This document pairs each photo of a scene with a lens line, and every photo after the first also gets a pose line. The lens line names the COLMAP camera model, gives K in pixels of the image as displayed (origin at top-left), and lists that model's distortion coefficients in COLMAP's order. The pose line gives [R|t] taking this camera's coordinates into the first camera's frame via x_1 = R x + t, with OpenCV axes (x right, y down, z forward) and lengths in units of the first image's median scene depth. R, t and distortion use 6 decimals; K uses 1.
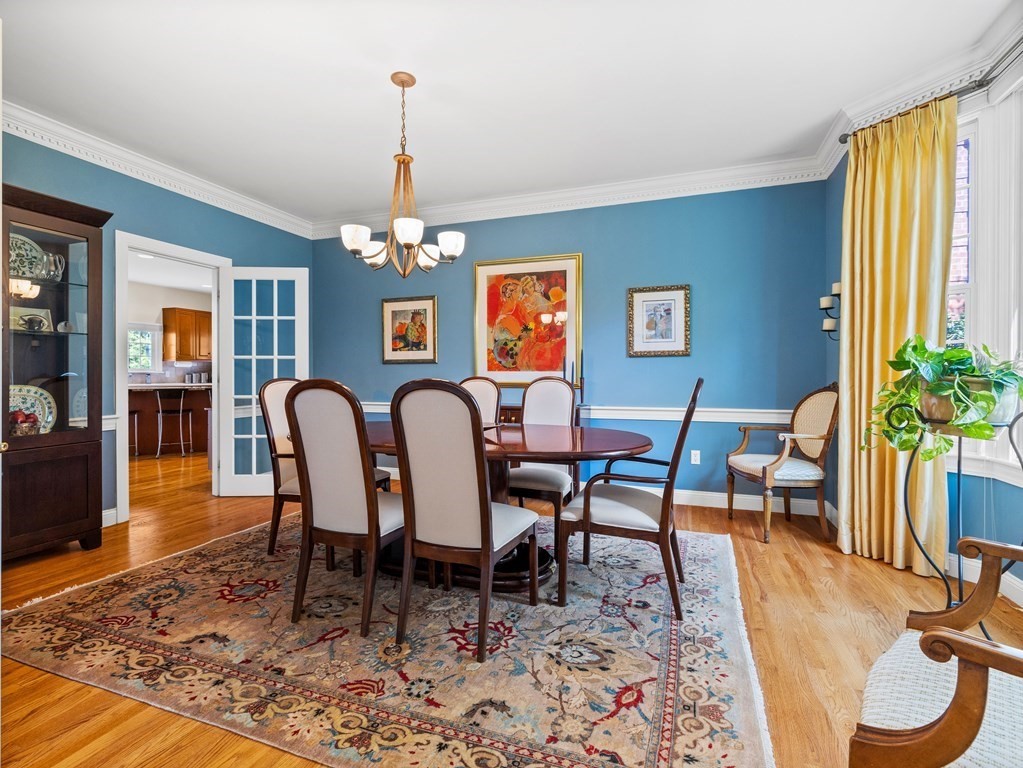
lens RADIAL K [[488.8, 0, 511.1], [0, 488.8, 376.6], [0, 0, 1]] dist [-0.000755, -0.000294]
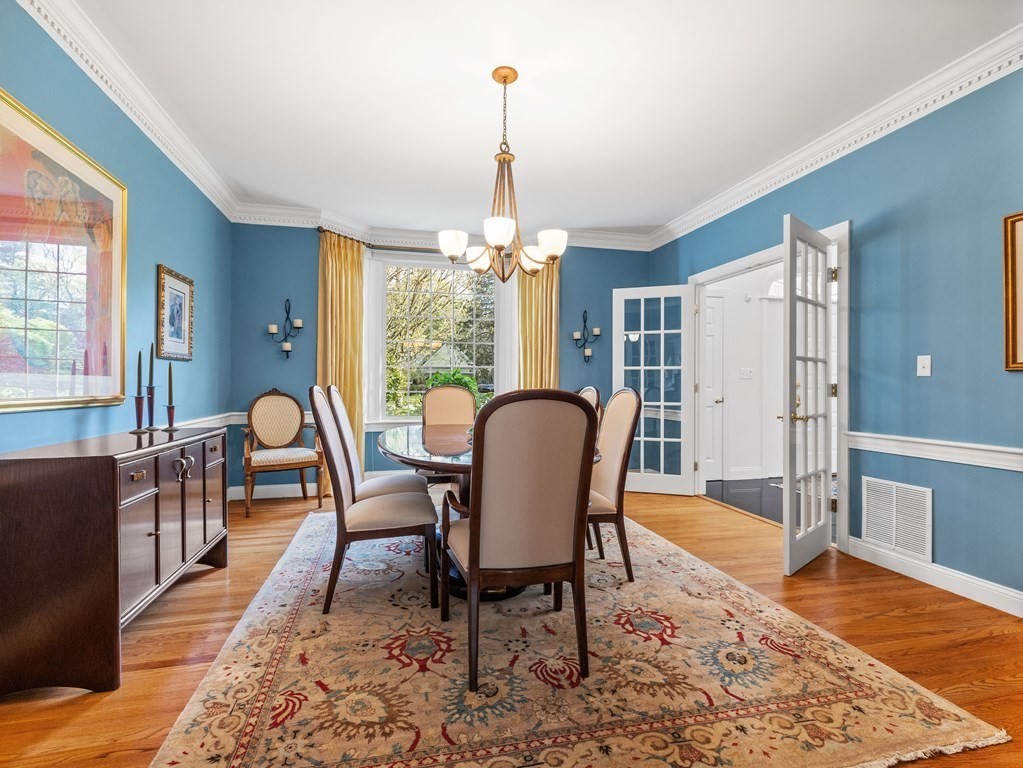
lens RADIAL K [[483.9, 0, 507.6], [0, 483.9, 390.5], [0, 0, 1]] dist [0.000880, 0.000082]
pose [[-0.550753, -0.011401, 0.834590, -1.146818], [0.003979, 0.999859, 0.016284, -0.003956], [-0.834658, 0.012289, -0.550631, 1.719098]]
